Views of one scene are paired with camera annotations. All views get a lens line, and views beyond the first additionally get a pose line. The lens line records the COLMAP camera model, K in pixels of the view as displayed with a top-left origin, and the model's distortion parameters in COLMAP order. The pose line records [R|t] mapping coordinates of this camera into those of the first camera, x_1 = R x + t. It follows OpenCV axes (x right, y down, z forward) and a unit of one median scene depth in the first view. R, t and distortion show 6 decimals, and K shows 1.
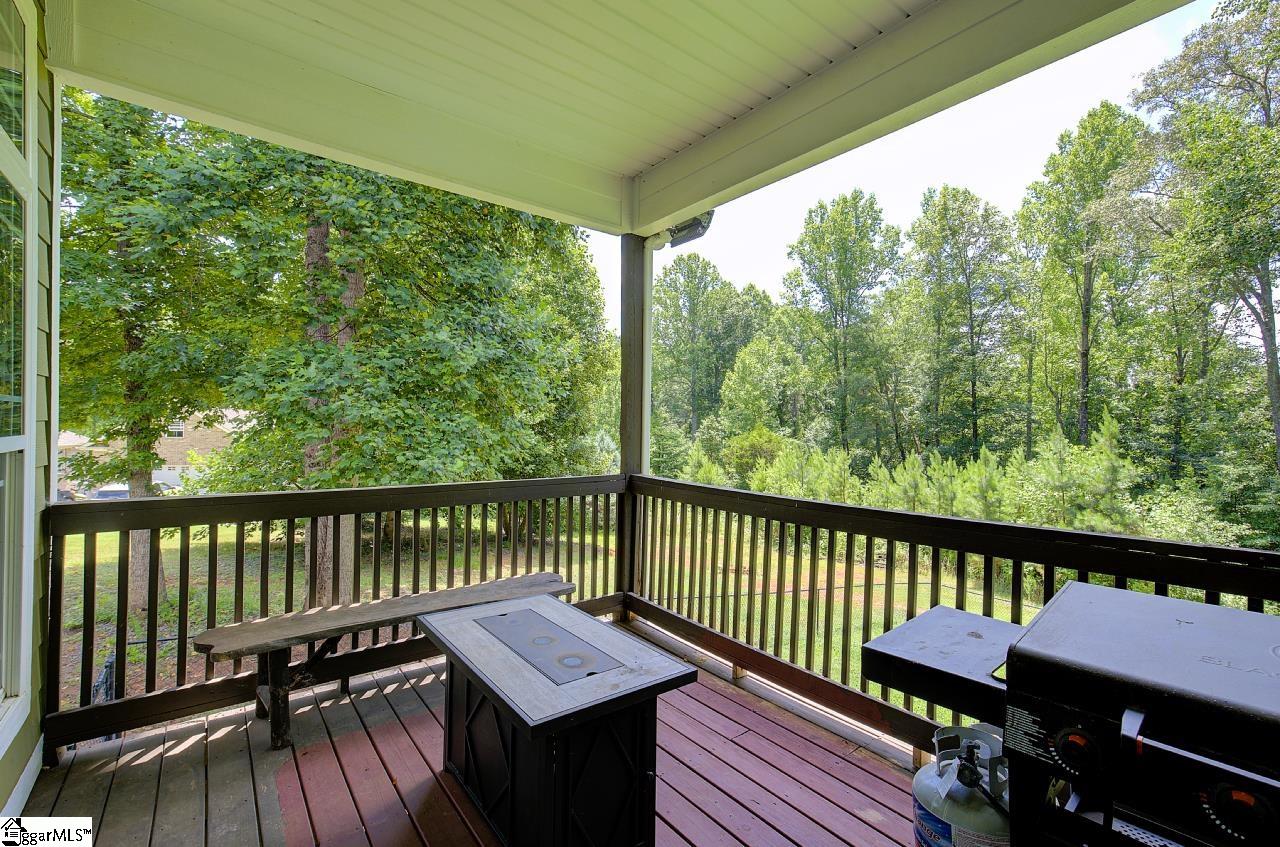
lens RADIAL K [[571.1, 0, 640.0], [0, 571.1, 423.5], [0, 0, 1]] dist [0.004186, 0.000316]
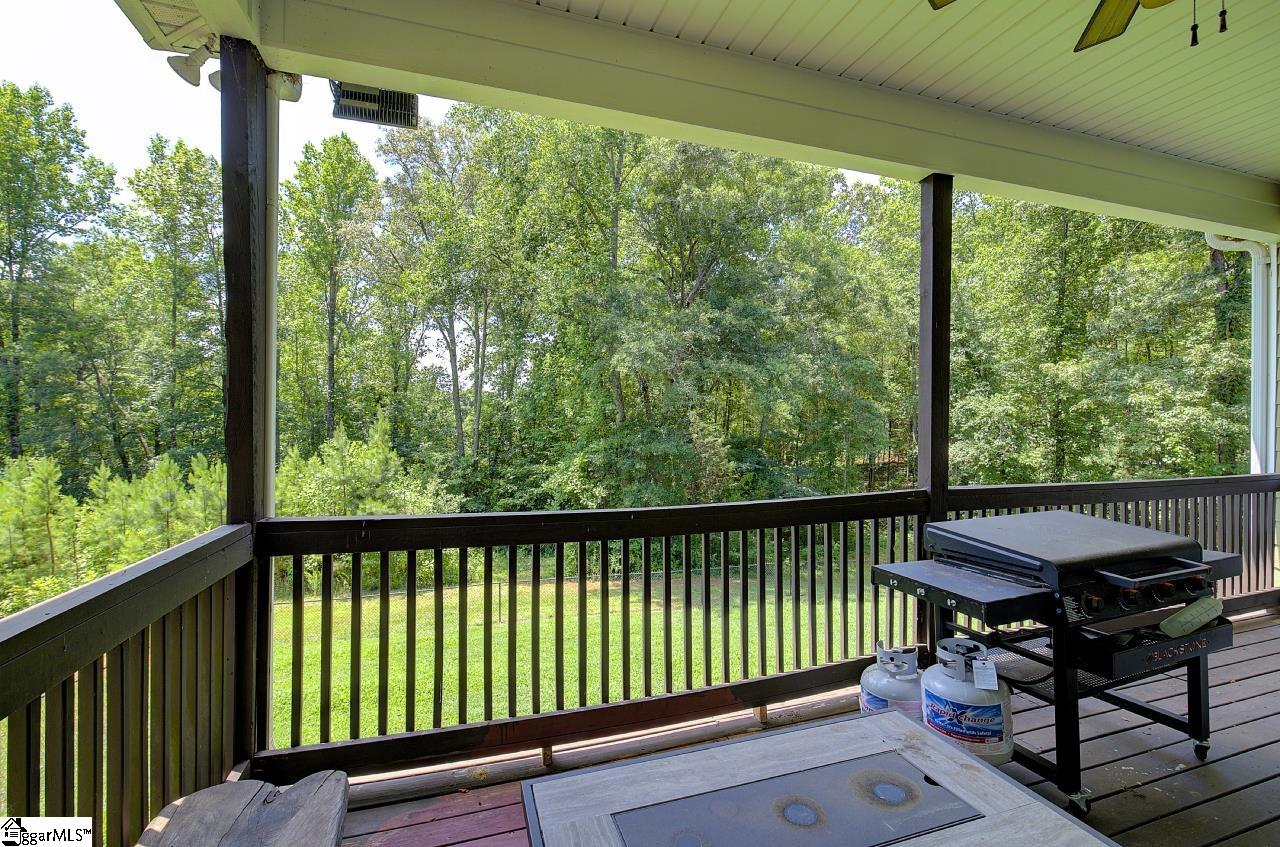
lens RADIAL K [[571.1, 0, 640.0], [0, 571.1, 423.5], [0, 0, 1]] dist [0.004186, 0.000316]
pose [[0.308382, -0.002664, 0.951259, -0.090907], [-0.000584, 0.999995, 0.002990, 0.000196], [-0.951262, -0.001478, 0.308379, 0.119480]]
